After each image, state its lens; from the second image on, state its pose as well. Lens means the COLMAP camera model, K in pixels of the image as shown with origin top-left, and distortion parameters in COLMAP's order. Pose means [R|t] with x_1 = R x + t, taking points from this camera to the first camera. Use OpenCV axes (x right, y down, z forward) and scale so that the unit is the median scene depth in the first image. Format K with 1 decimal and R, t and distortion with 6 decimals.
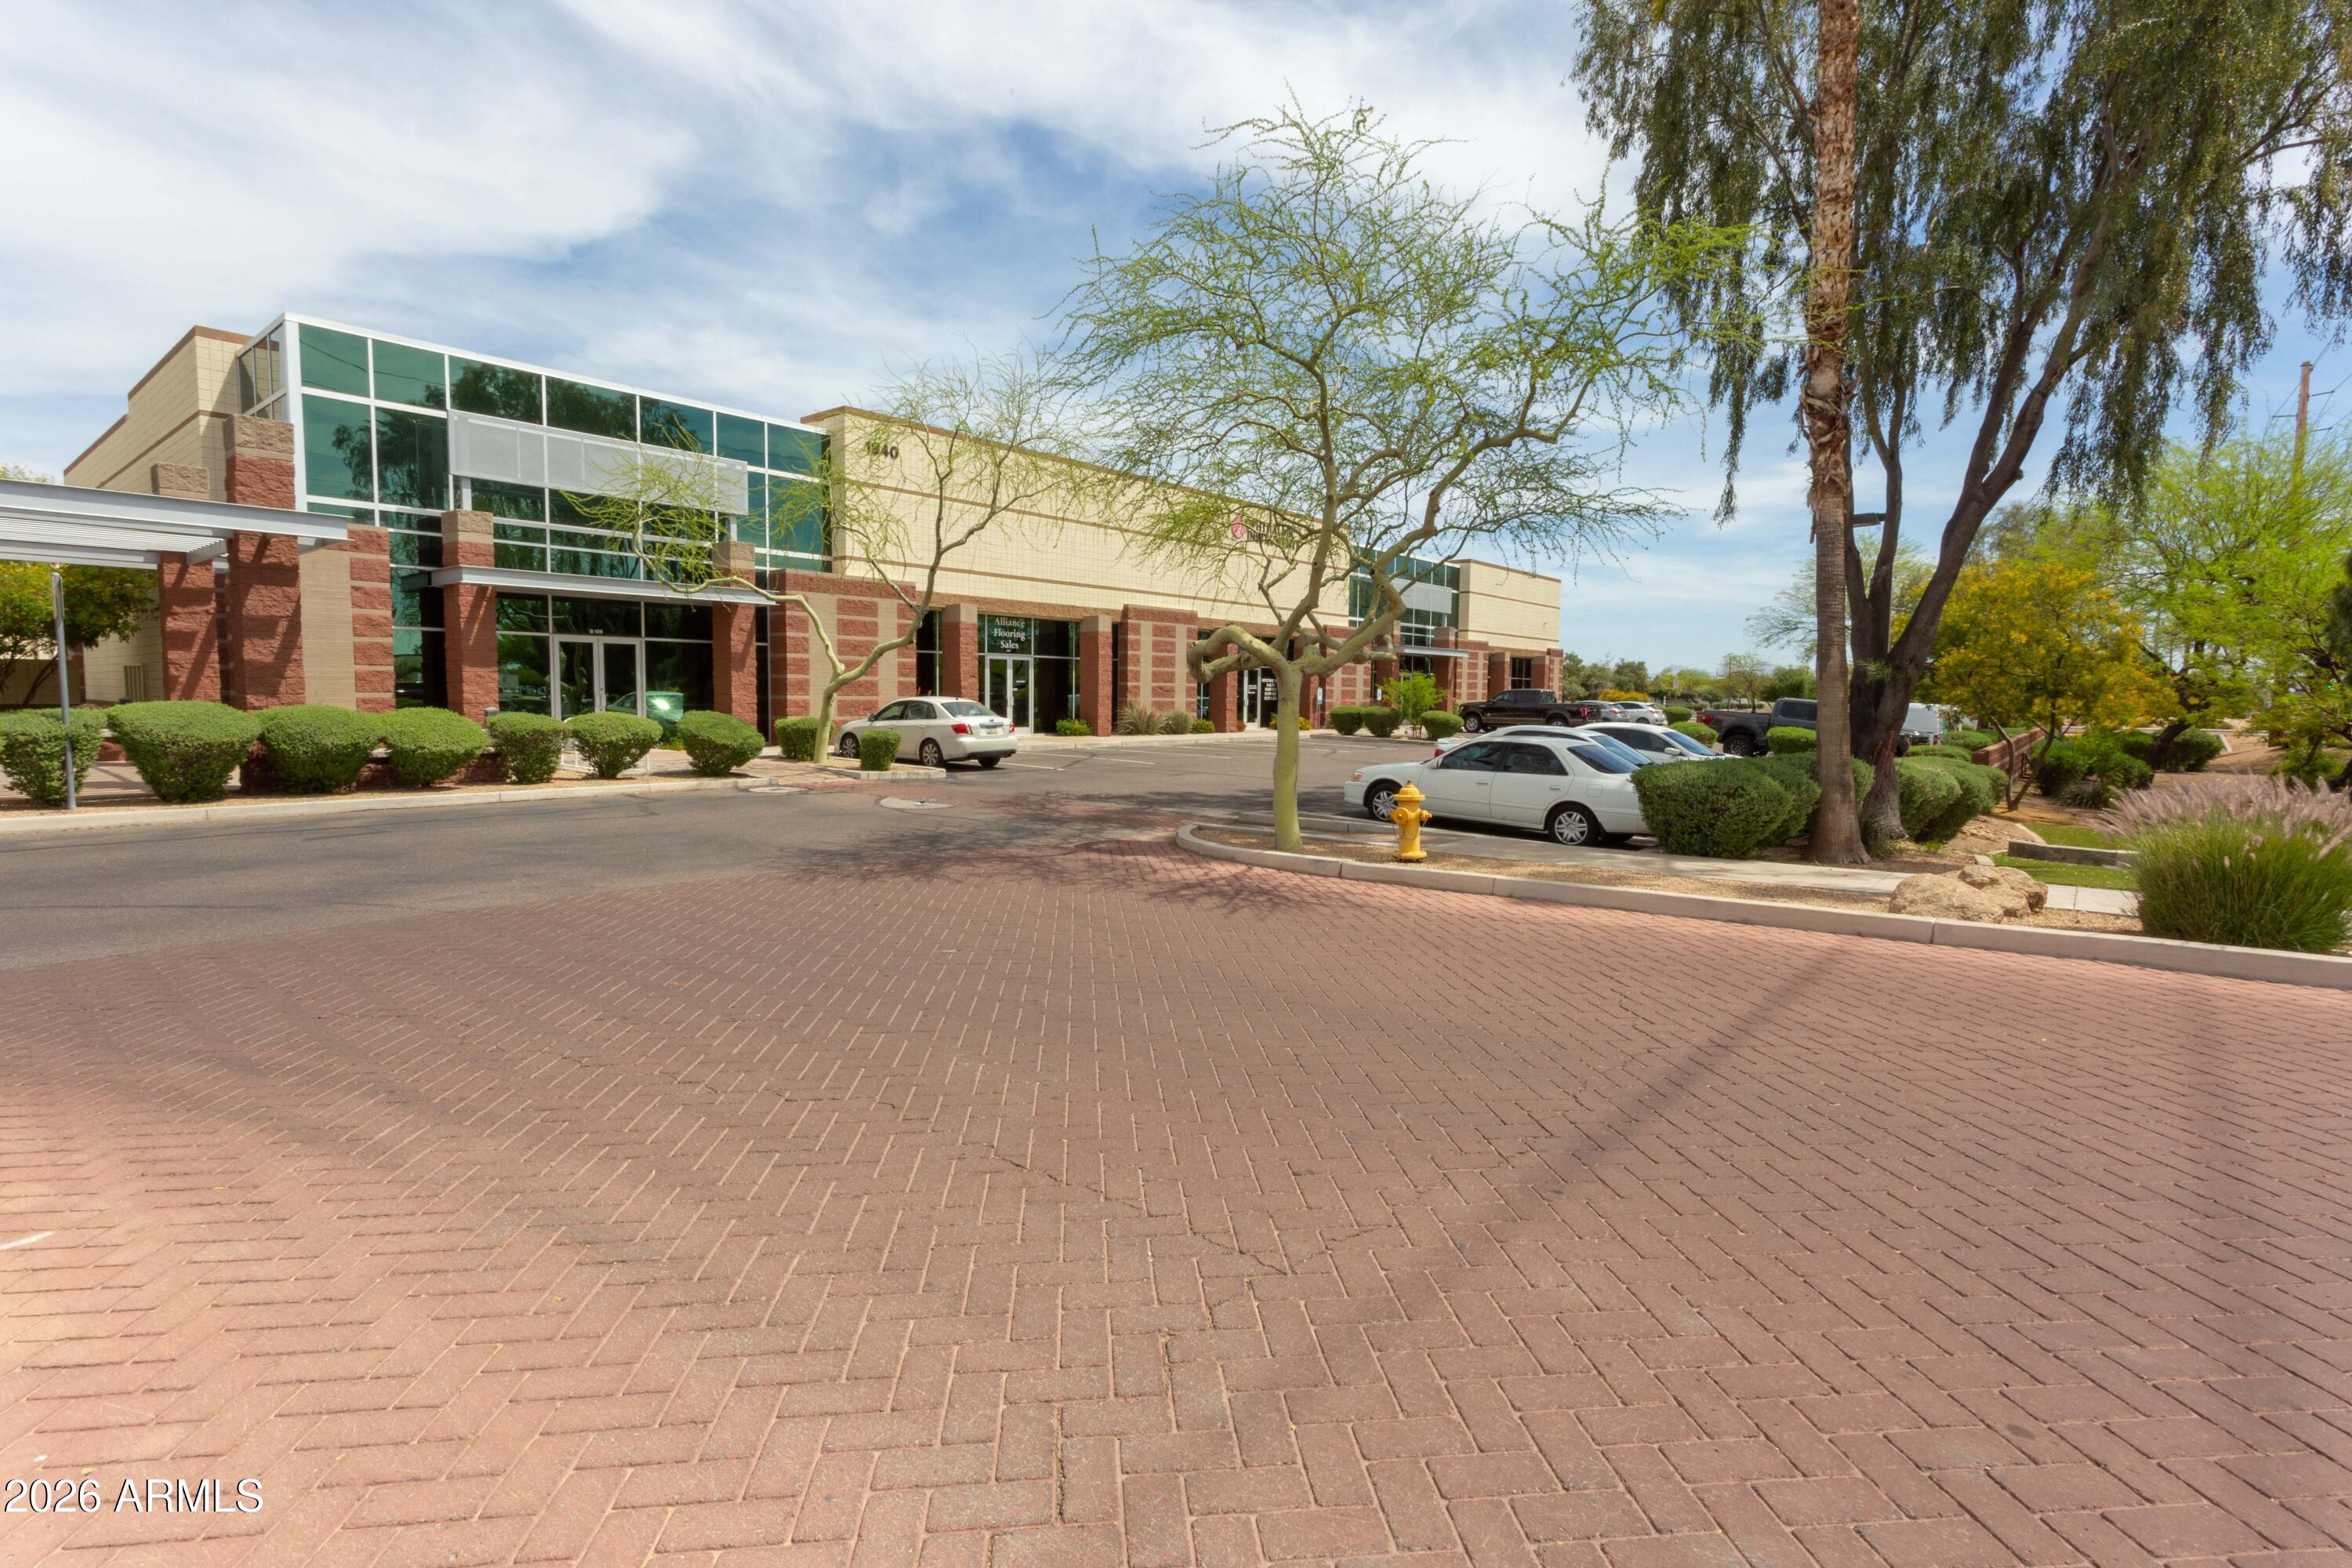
lens RADIAL K [[1122.5, 0, 1117.7], [0, 1122.5, 769.6], [0, 0, 1]] dist [-0.001394, 0.001018]
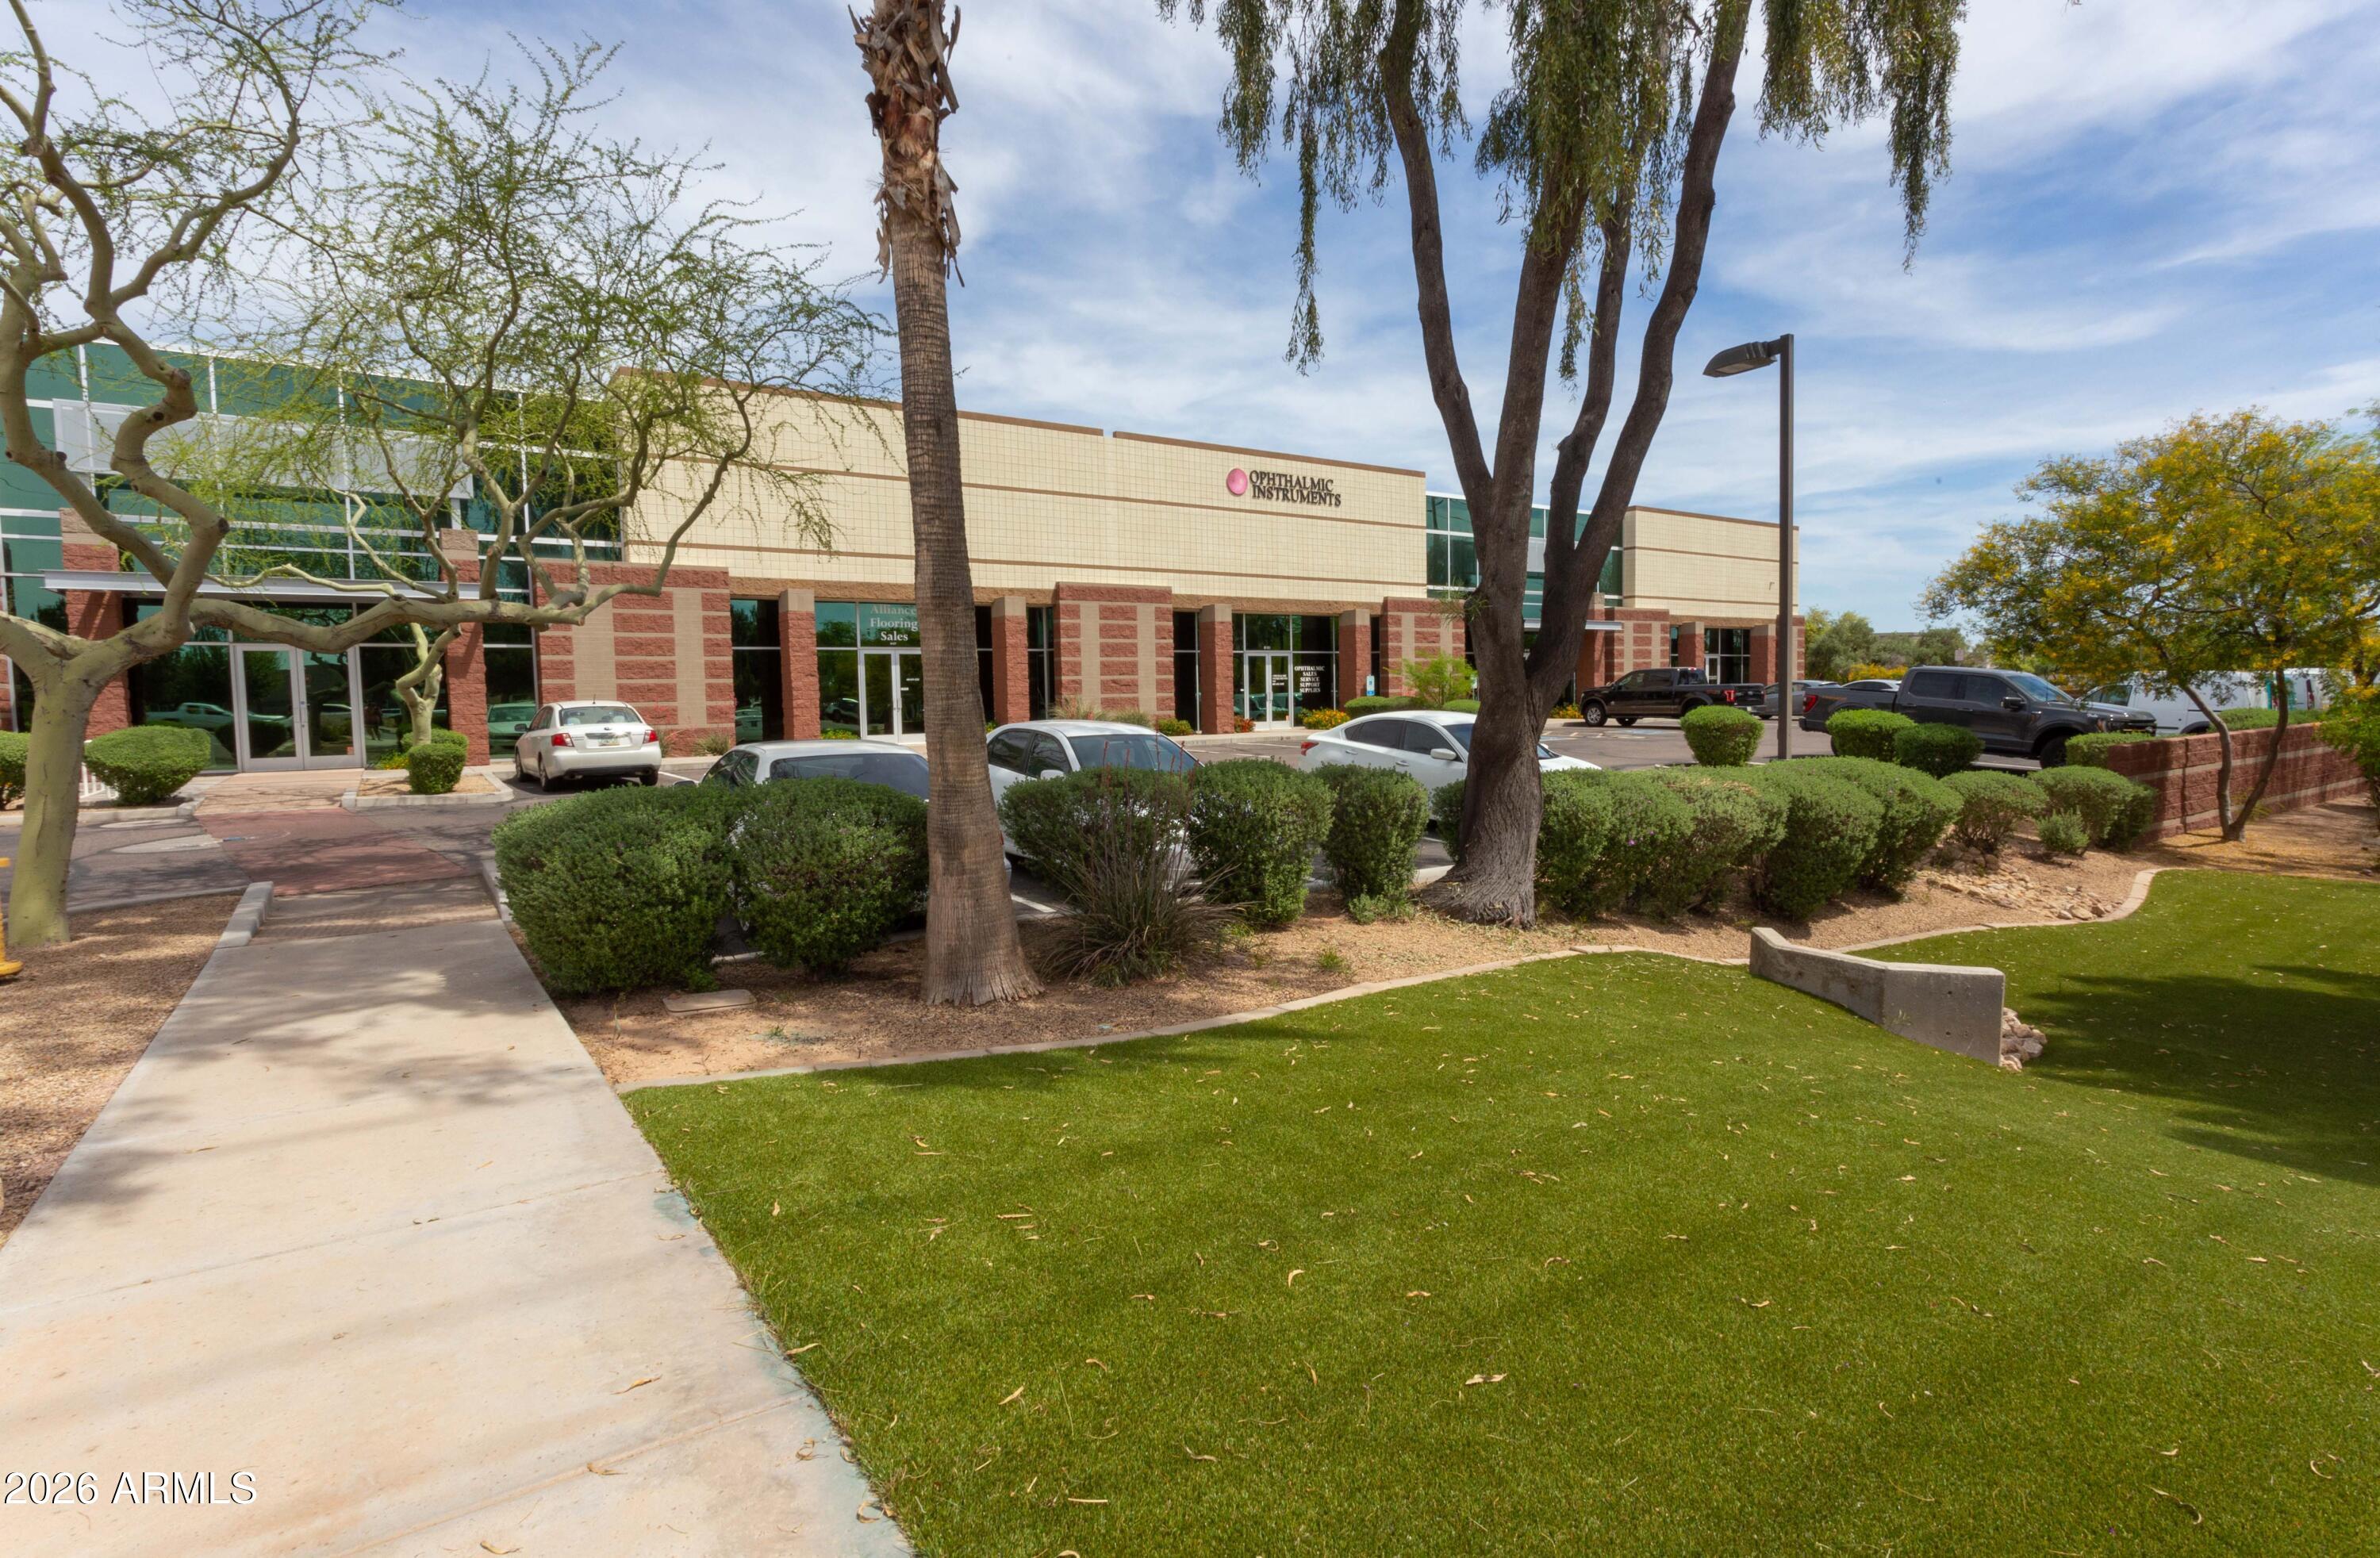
lens RADIAL K [[1159.5, 0, 1195.6], [0, 1159.5, 778.3], [0, 0, 1]] dist [-0.003334, -0.002652]
pose [[0.966516, -0.011429, -0.256351, 0.323329], [0.012347, 0.999922, 0.001971, -0.003577], [0.256308, -0.005070, 0.966582, 0.203824]]
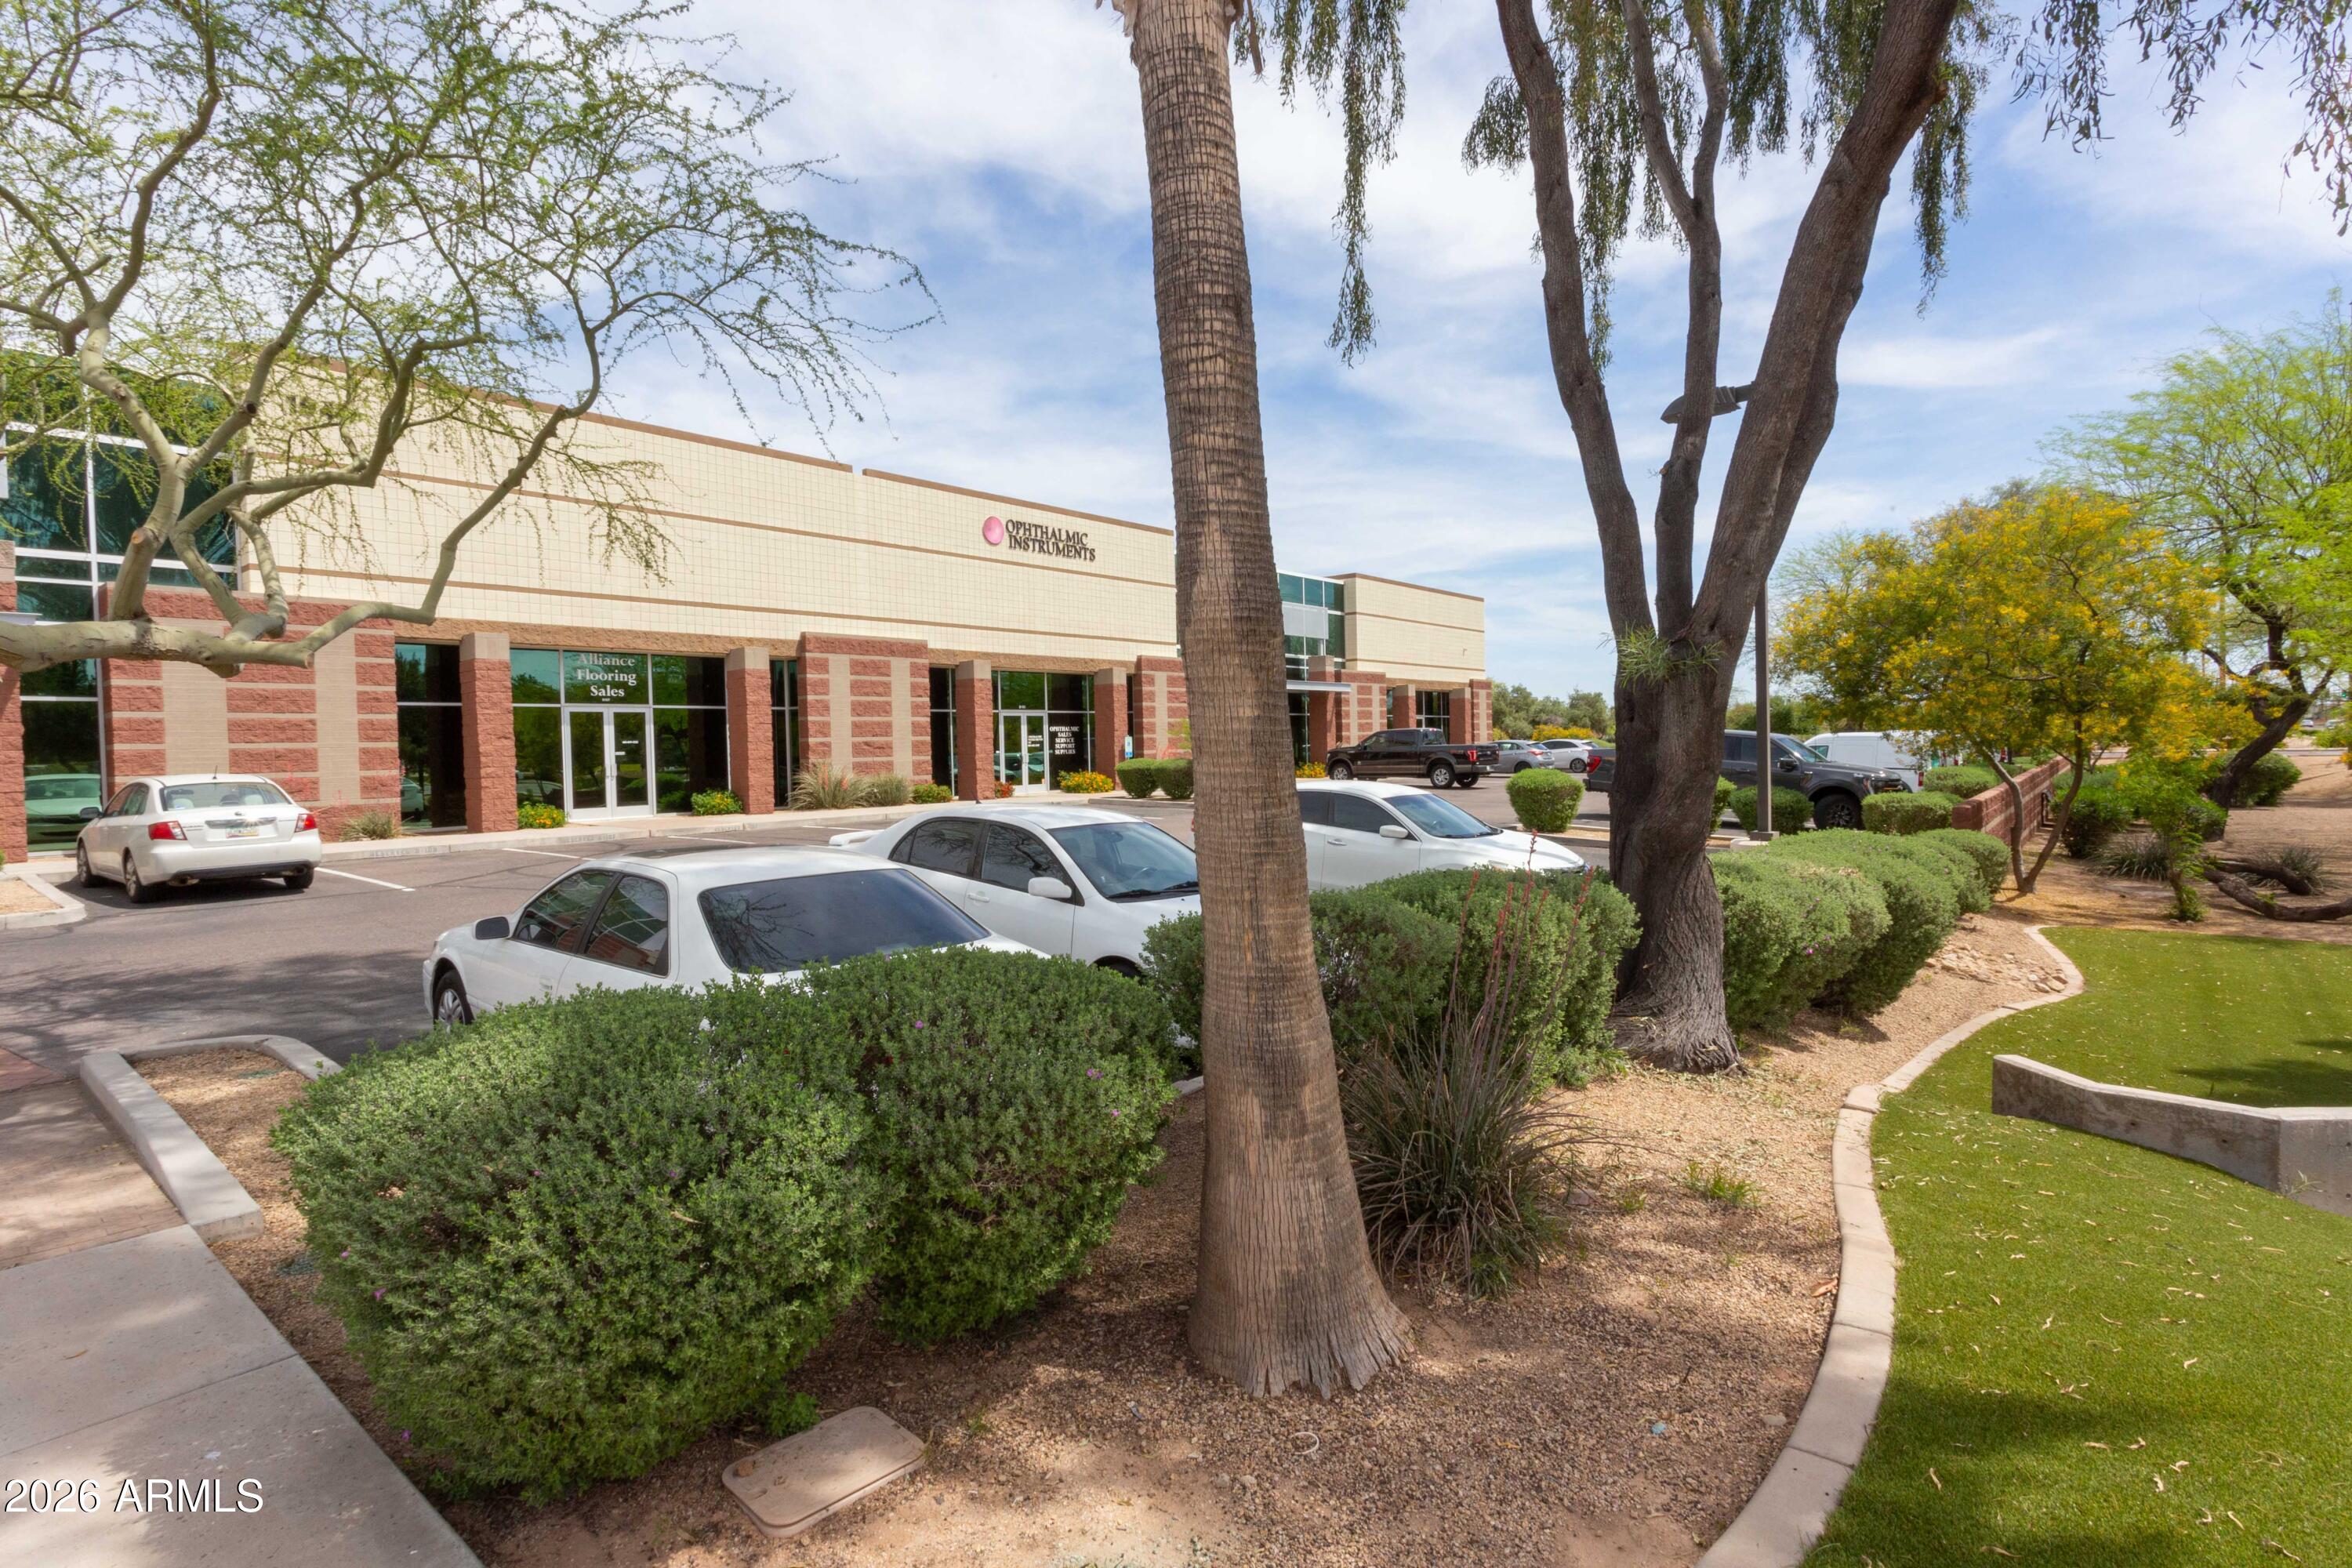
lens RADIAL K [[1122.5, 0, 1148.3], [0, 1122.5, 784.2], [0, 0, 1]] dist [-0.001394, 0.001018]
pose [[0.999423, -0.033959, 0.000270, 0.229626], [0.033948, 0.998824, -0.034616, -0.015202], [0.000905, 0.034605, 0.999401, 0.274289]]
